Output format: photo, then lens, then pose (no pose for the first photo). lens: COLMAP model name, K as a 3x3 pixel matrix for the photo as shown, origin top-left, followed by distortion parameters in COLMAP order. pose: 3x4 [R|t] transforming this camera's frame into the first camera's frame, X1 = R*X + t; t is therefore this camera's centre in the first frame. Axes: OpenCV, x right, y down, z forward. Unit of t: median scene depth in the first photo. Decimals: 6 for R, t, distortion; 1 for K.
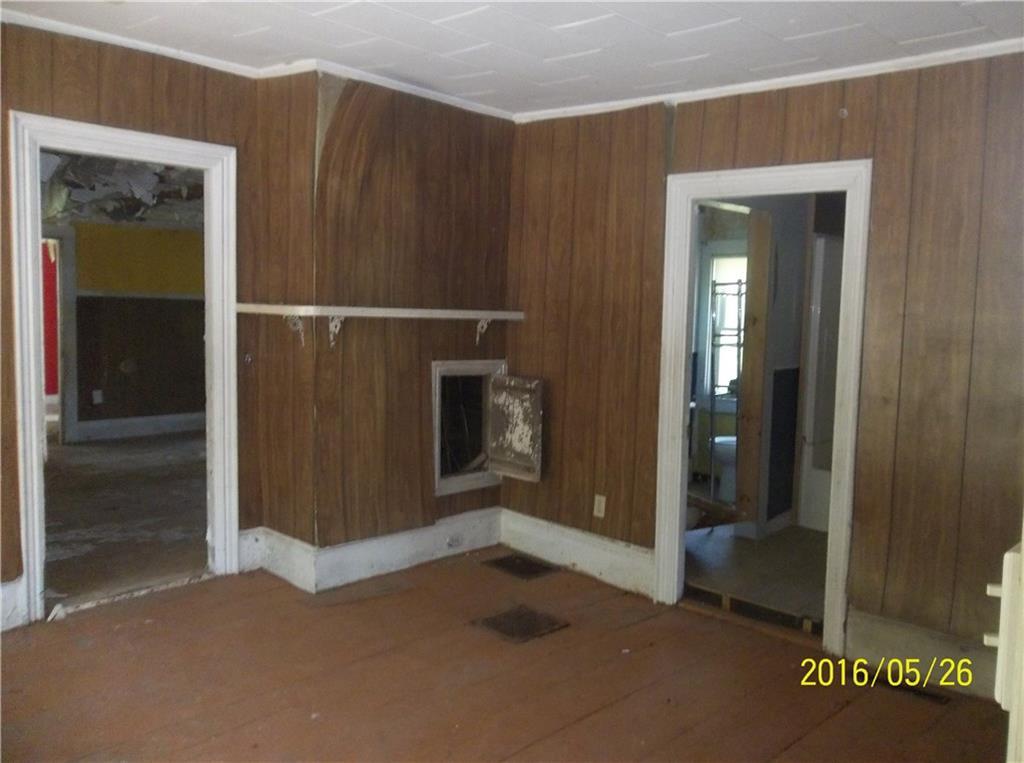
lens RADIAL K [[894.3, 0, 512.2], [0, 894.3, 381.9], [0, 0, 1]] dist [0.006878, 0.001592]
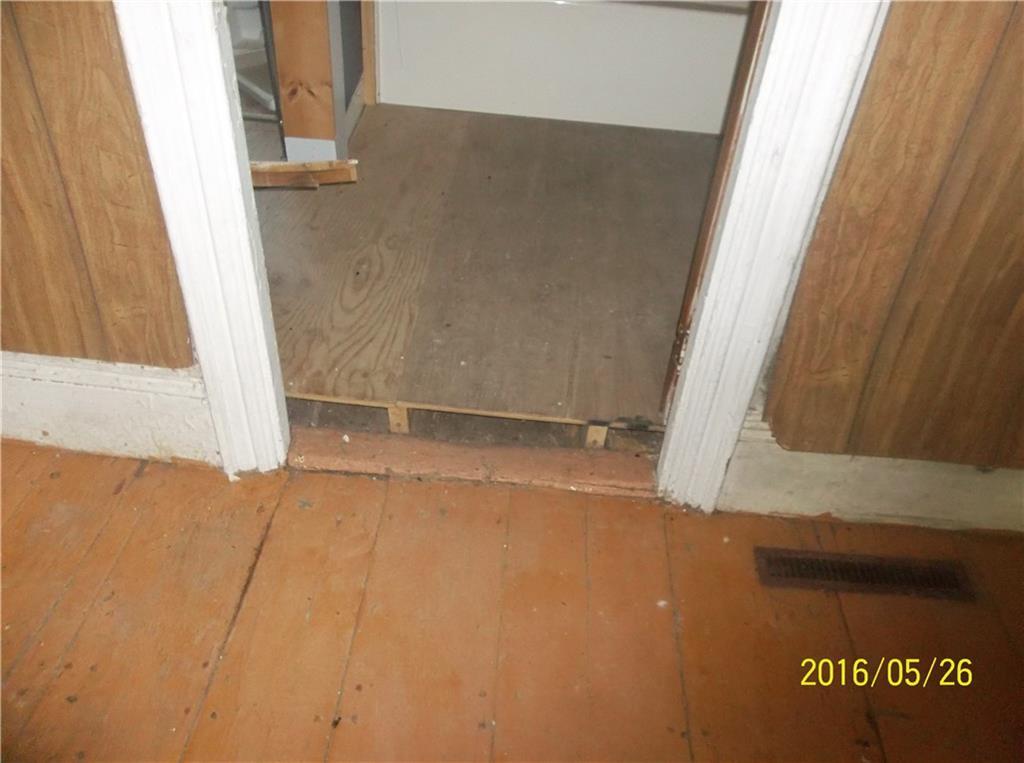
lens RADIAL K [[894.3, 0, 512.1], [0, 894.3, 381.6], [0, 0, 1]] dist [0.006878, 0.001592]
pose [[0.761289, -0.404488, 0.506783, 0.070133], [0.006503, 0.786298, 0.617813, -0.029347], [-0.648380, -0.467039, 0.601230, 0.698713]]
